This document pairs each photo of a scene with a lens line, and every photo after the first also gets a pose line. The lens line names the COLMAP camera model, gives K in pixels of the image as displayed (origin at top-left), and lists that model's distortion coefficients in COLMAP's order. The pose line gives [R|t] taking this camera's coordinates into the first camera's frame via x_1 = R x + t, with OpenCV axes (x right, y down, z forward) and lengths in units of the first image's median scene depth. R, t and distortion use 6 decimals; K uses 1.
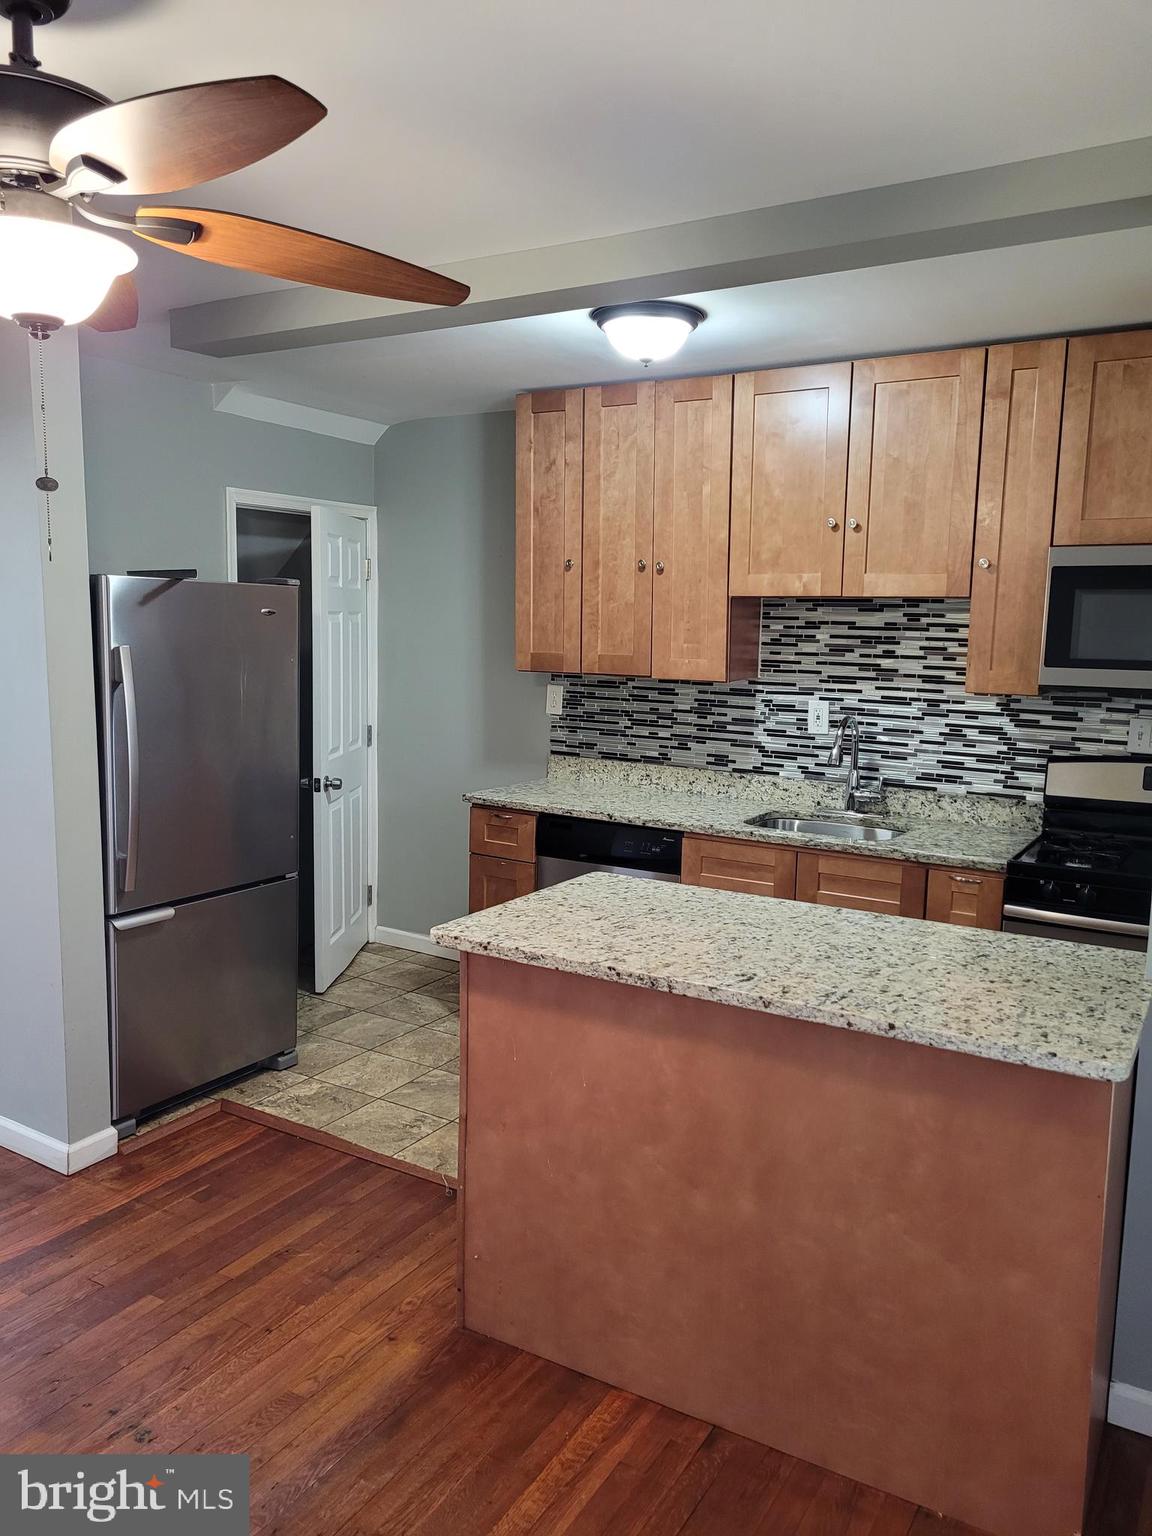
lens RADIAL K [[1128.1, 0, 592.9], [0, 1128.1, 777.1], [0, 0, 1]] dist [0.056905, -0.032215]
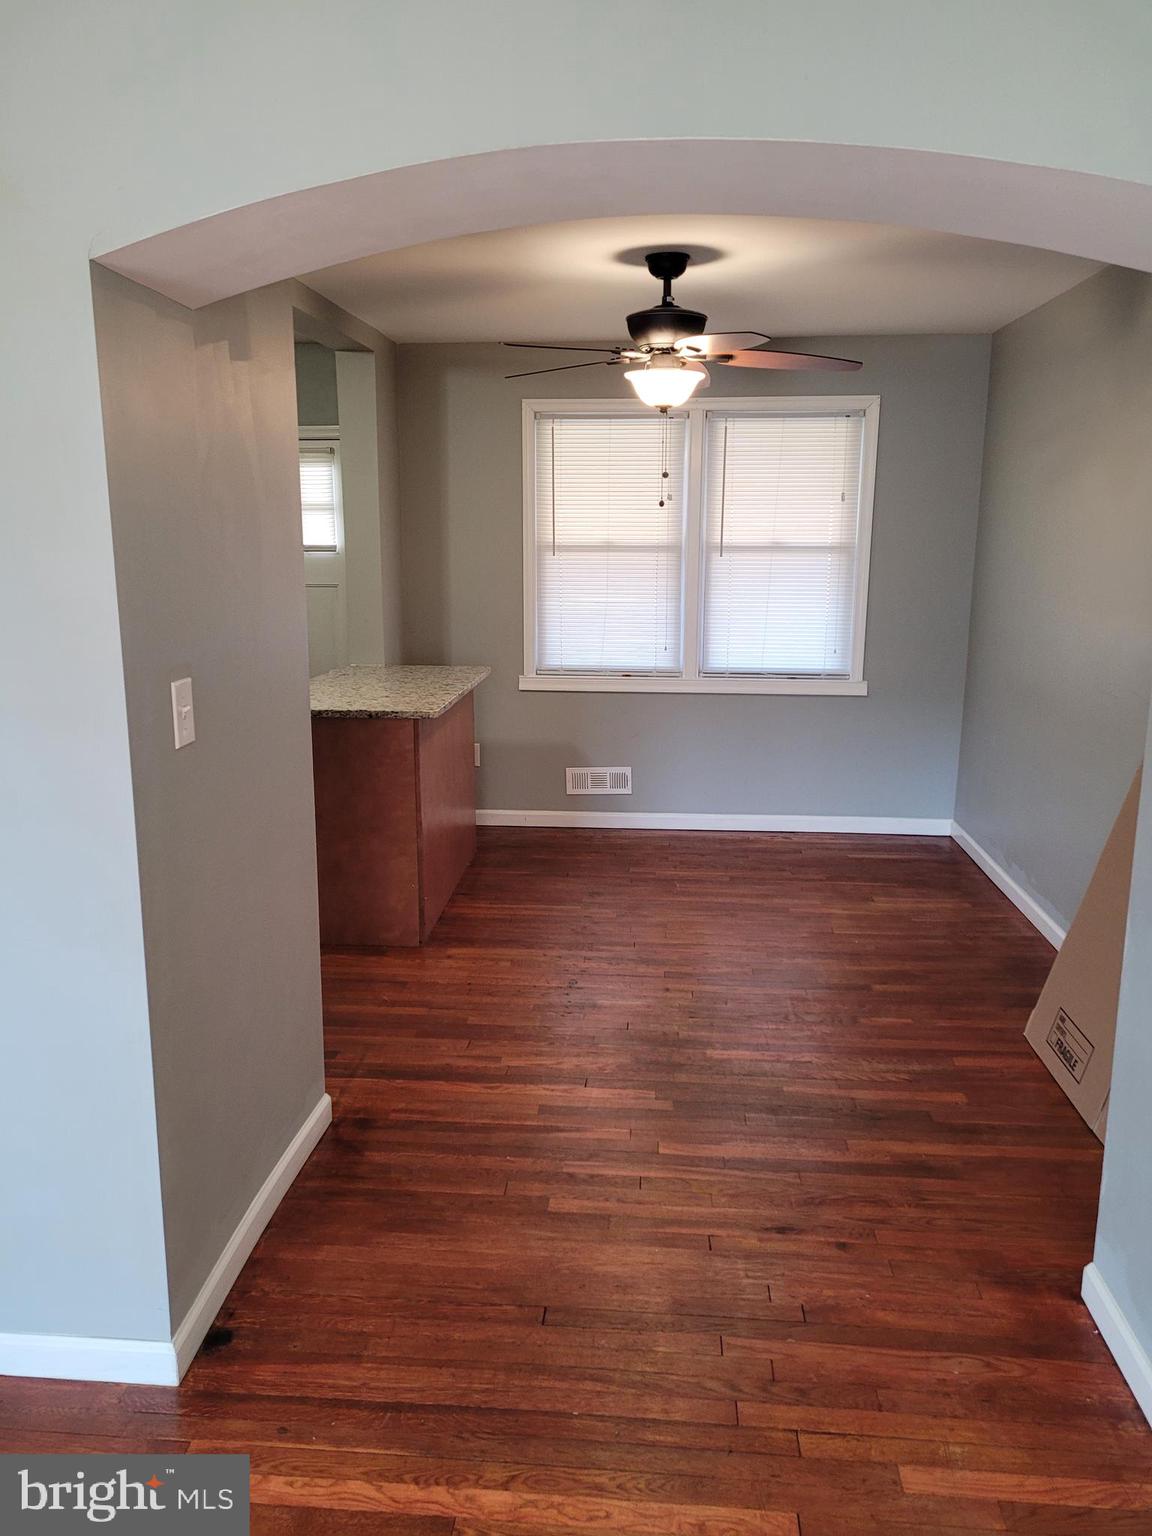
lens RADIAL K [[1128.1, 0, 592.9], [0, 1128.1, 777.1], [0, 0, 1]] dist [0.056905, -0.032215]
pose [[-0.451287, -0.209164, 0.867520, -0.968574], [0.106781, 0.952501, 0.285201, -0.127891], [-0.885967, 0.221342, -0.407516, 0.829055]]
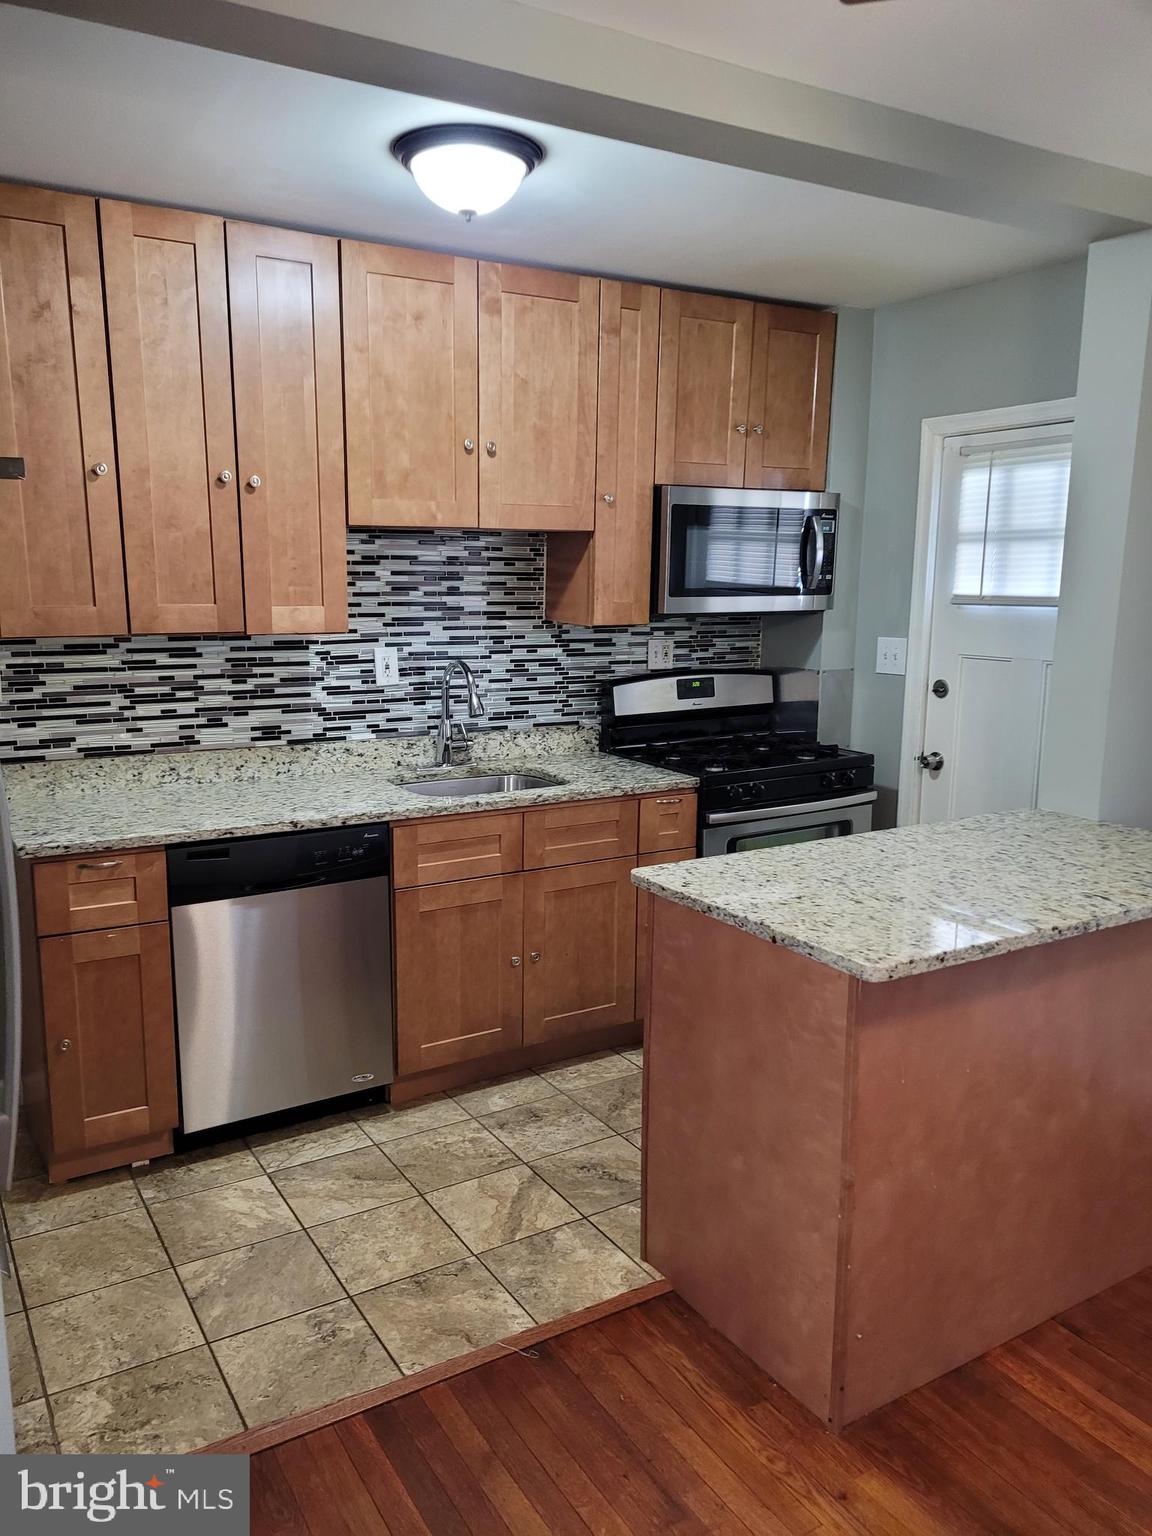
lens RADIAL K [[1128.1, 0, 592.9], [0, 1128.1, 777.1], [0, 0, 1]] dist [0.056905, -0.032215]
pose [[0.488306, -0.178907, 0.854137, -0.499913], [0.124417, 0.983034, 0.134777, -0.068789], [-0.863758, 0.040457, 0.502281, 0.438325]]
